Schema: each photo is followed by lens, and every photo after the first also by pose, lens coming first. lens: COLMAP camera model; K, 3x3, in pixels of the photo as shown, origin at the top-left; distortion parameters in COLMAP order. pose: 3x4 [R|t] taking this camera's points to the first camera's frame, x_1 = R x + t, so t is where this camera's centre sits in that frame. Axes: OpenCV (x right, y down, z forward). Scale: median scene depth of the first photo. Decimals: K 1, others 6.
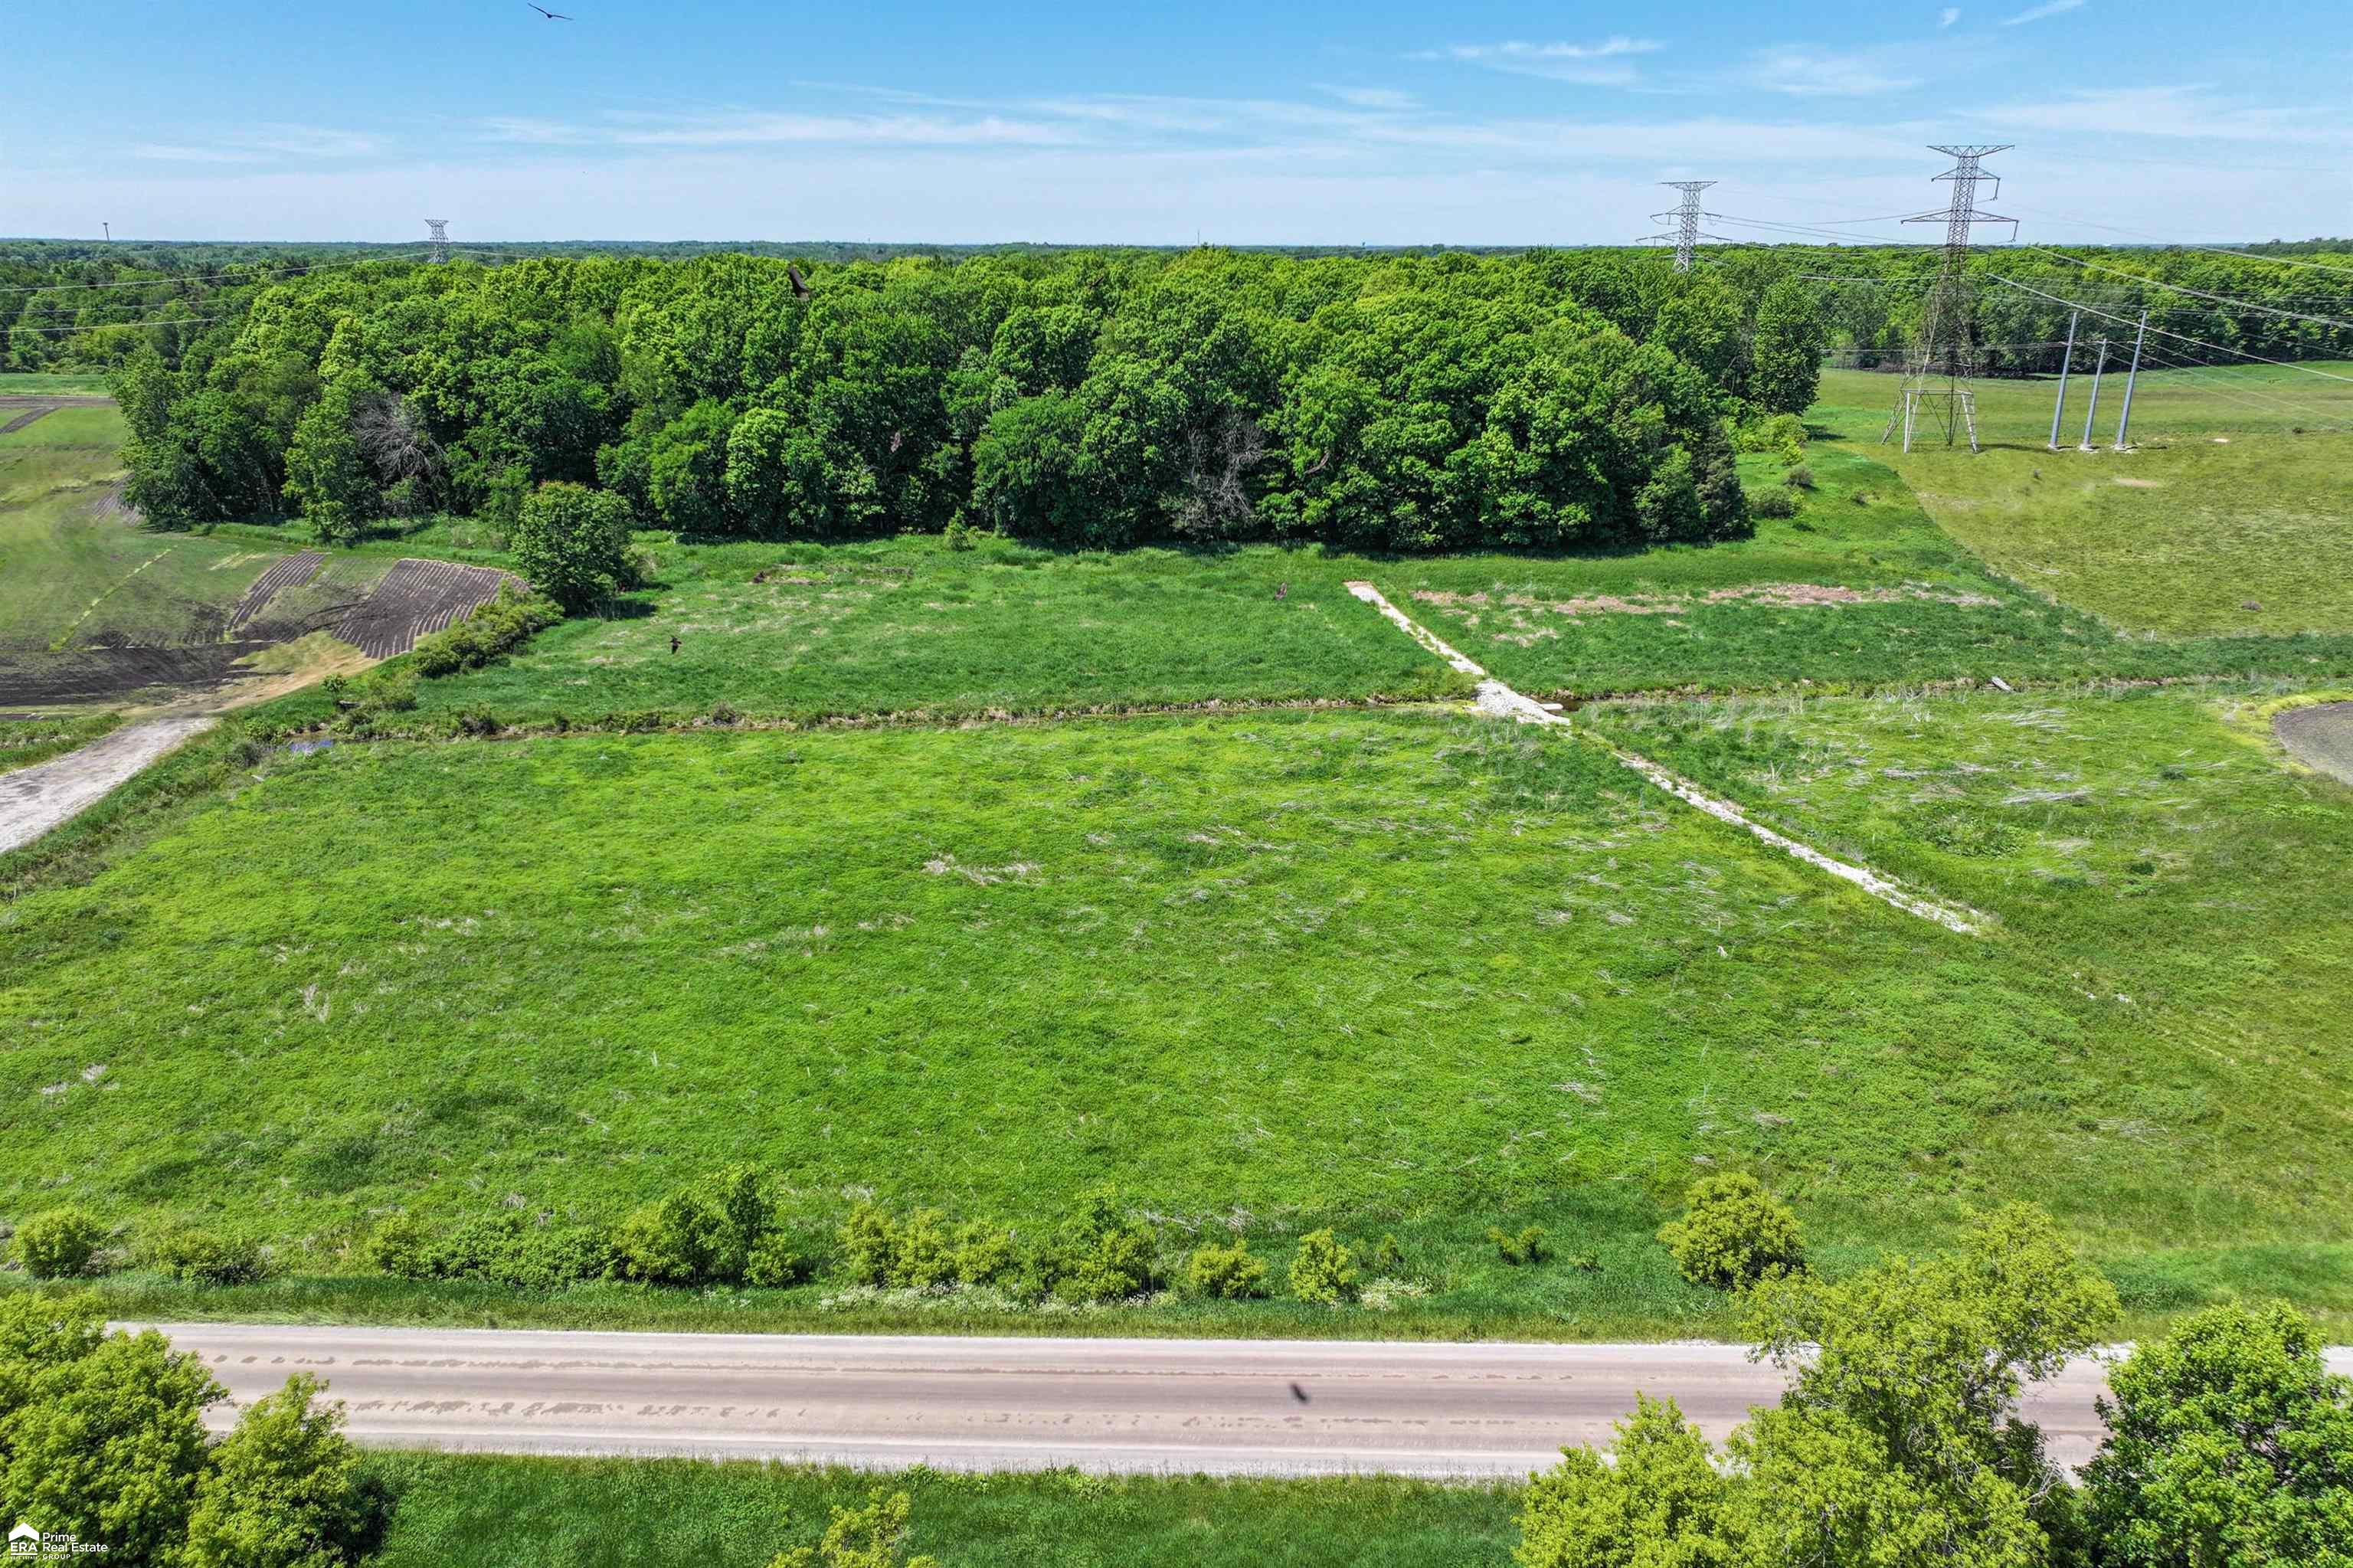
lens RADIAL K [[1647.8, 0, 1177.2], [0, 1647.8, 790.0], [0, 0, 1]] dist [0.002739, 0.012466]
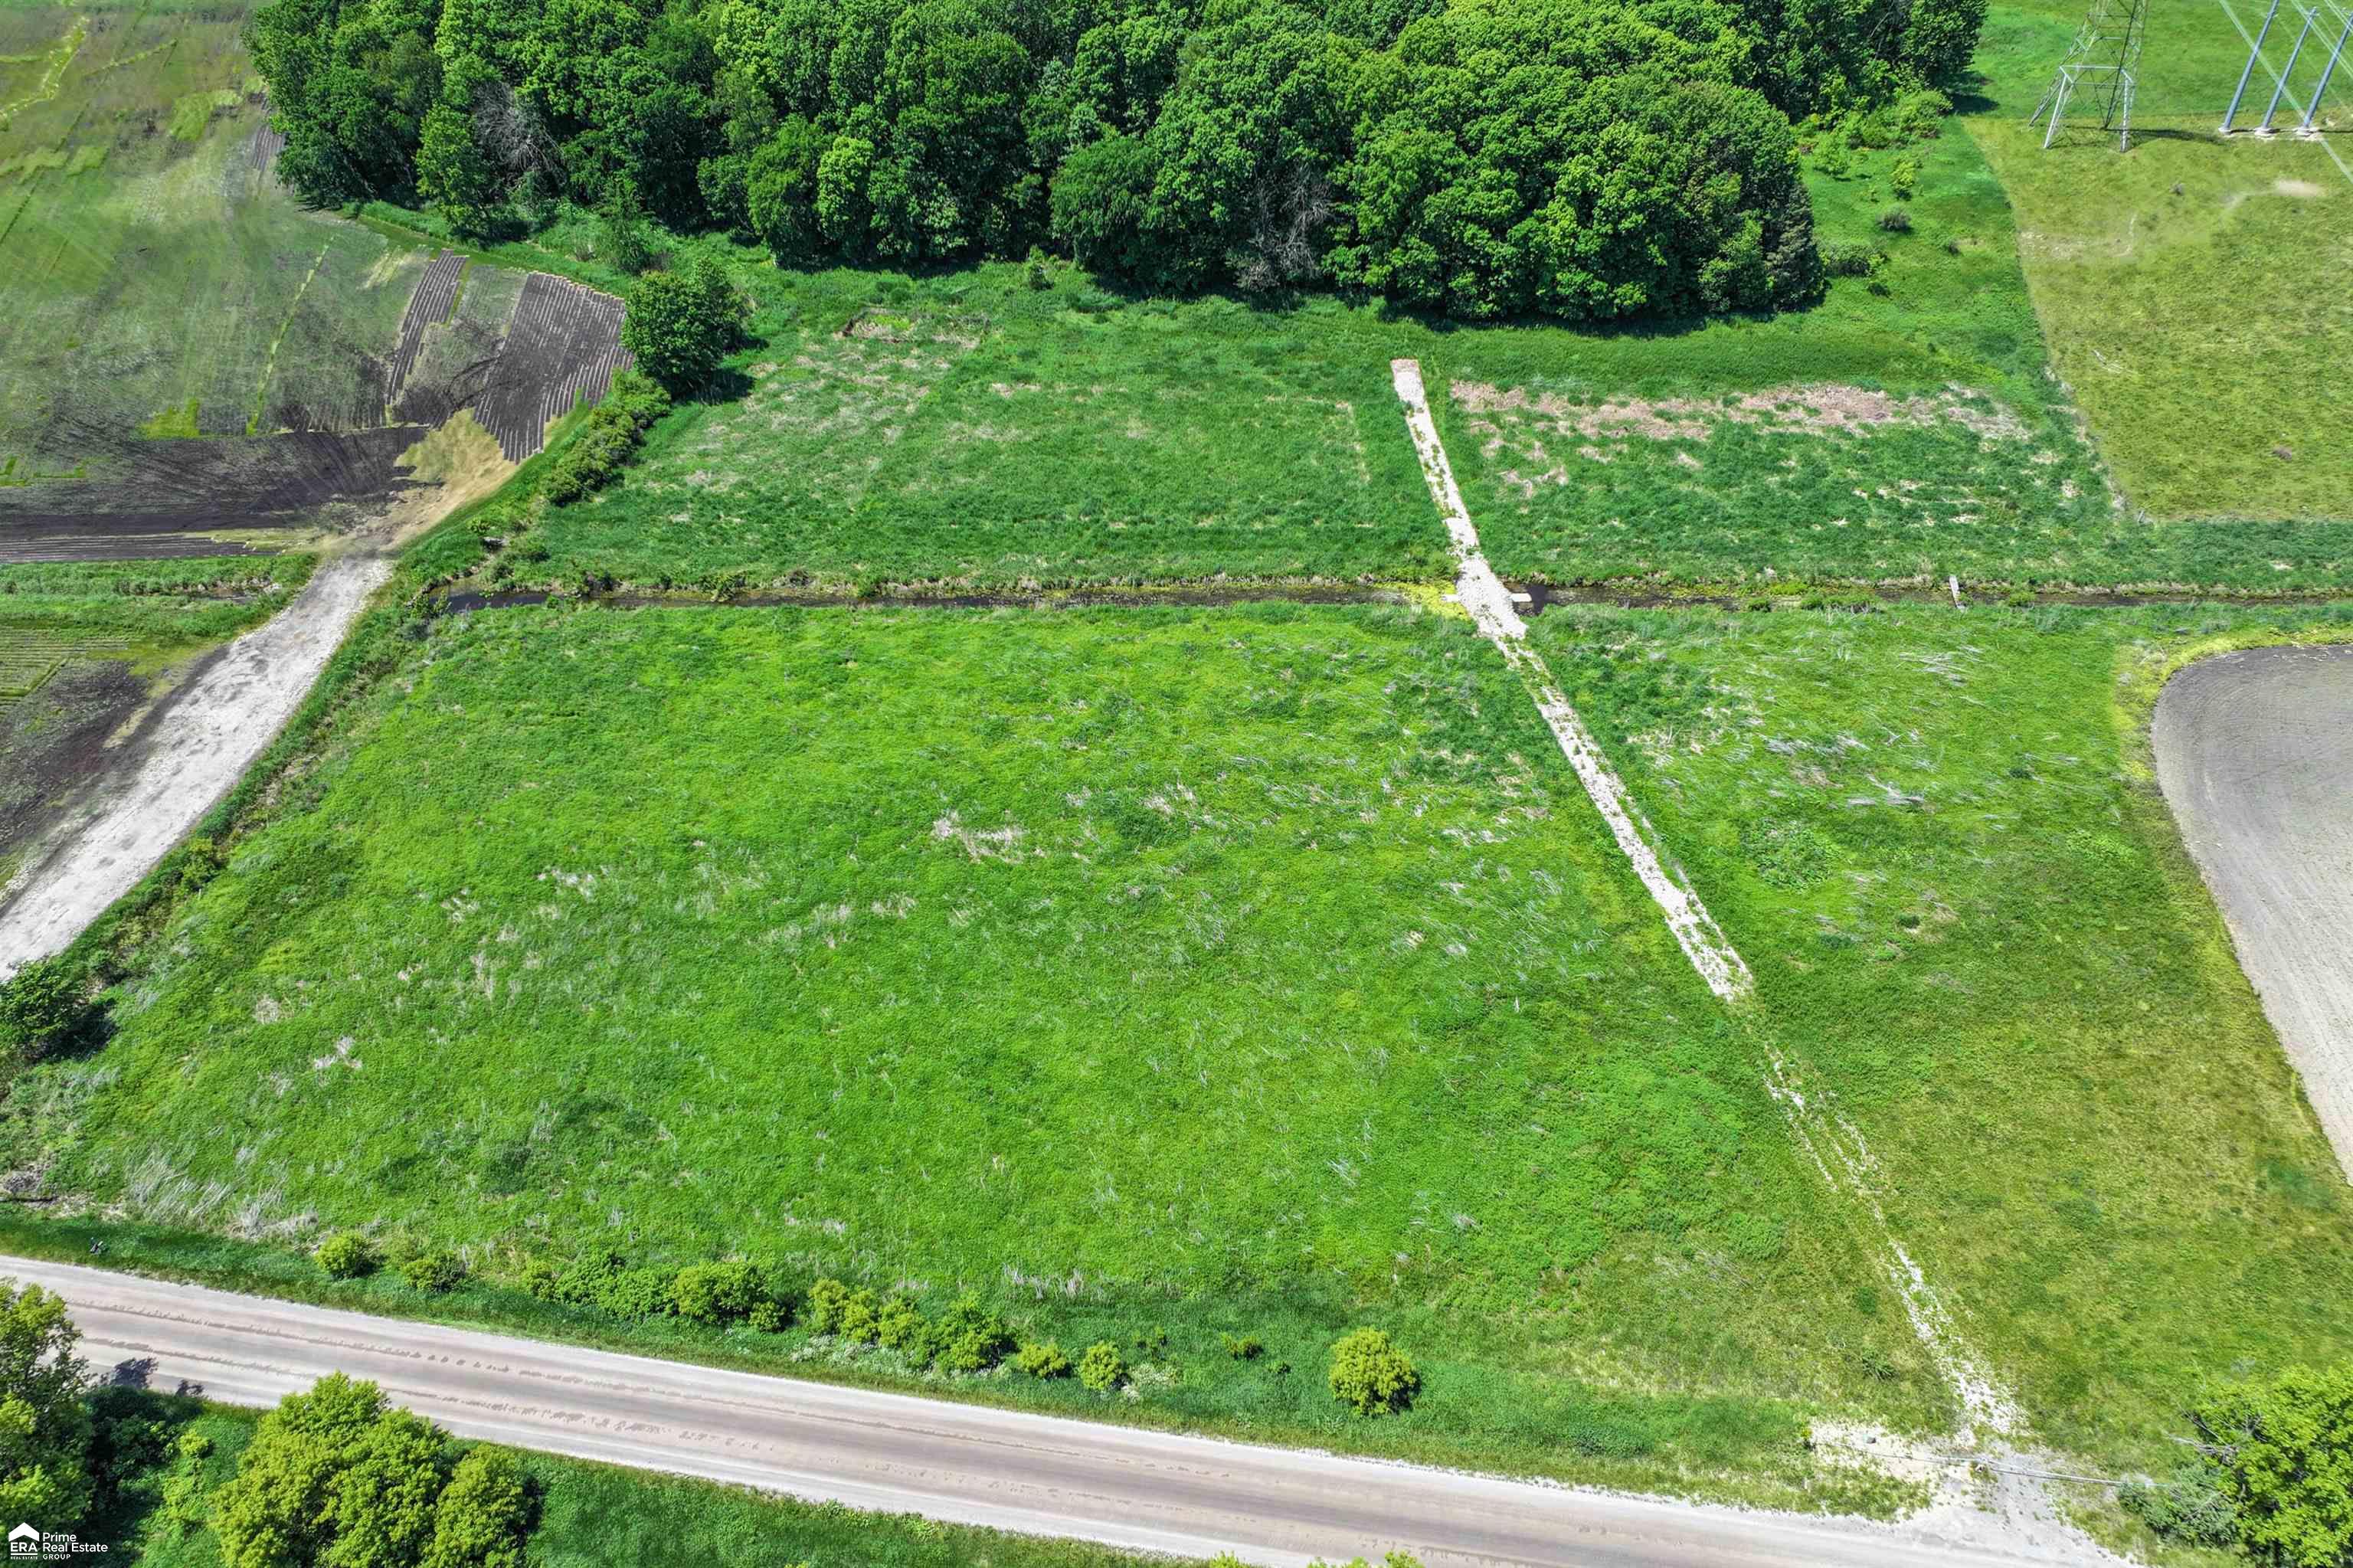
lens RADIAL K [[1647.8, 0, 1177.3], [0, 1647.8, 782.4], [0, 0, 1]] dist [0.002739, 0.012466]
pose [[0.992969, 0.070451, -0.095127, 0.081521], [-0.031965, 0.933339, 0.357570, -0.239790], [0.113977, -0.352015, 0.929029, -0.078678]]
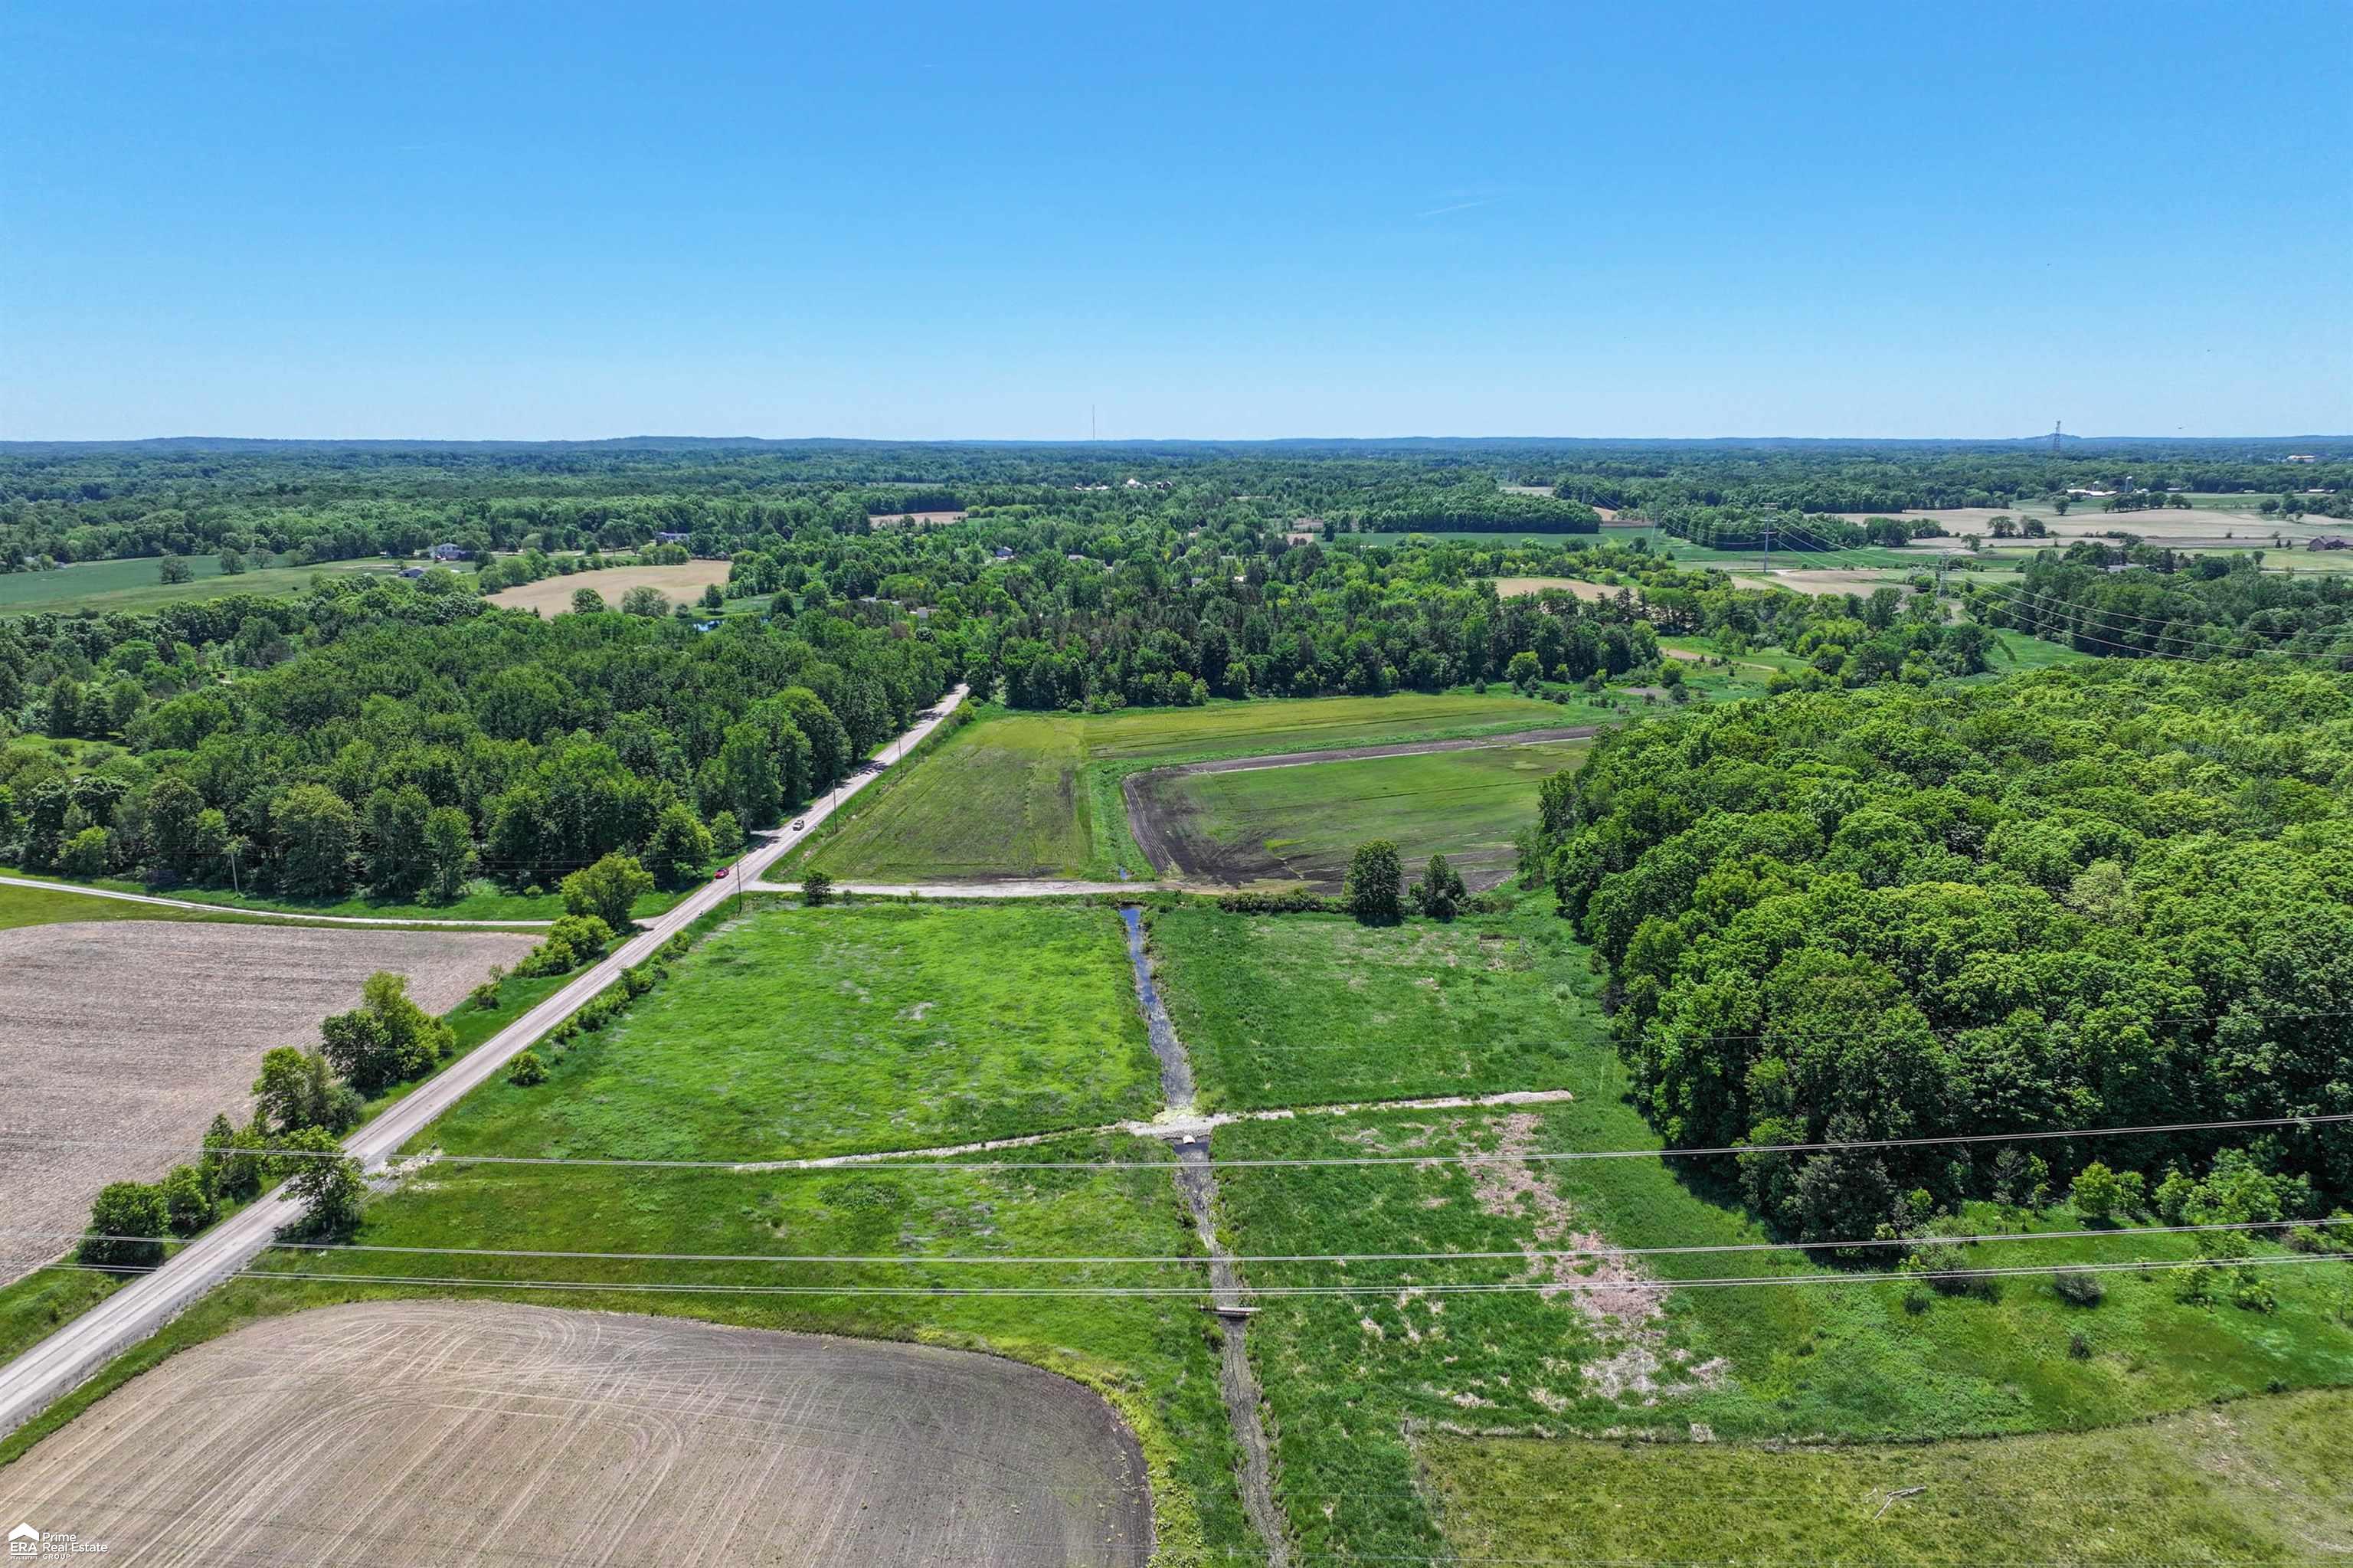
lens RADIAL K [[1647.8, 0, 1175.3], [0, 1647.8, 774.0], [0, 0, 1]] dist [0.002739, 0.012466]
pose [[-0.015698, 0.197841, -0.980108, 1.146809], [-0.313526, 0.929819, 0.192712, -0.452705], [0.949450, 0.310315, 0.047432, 0.606765]]
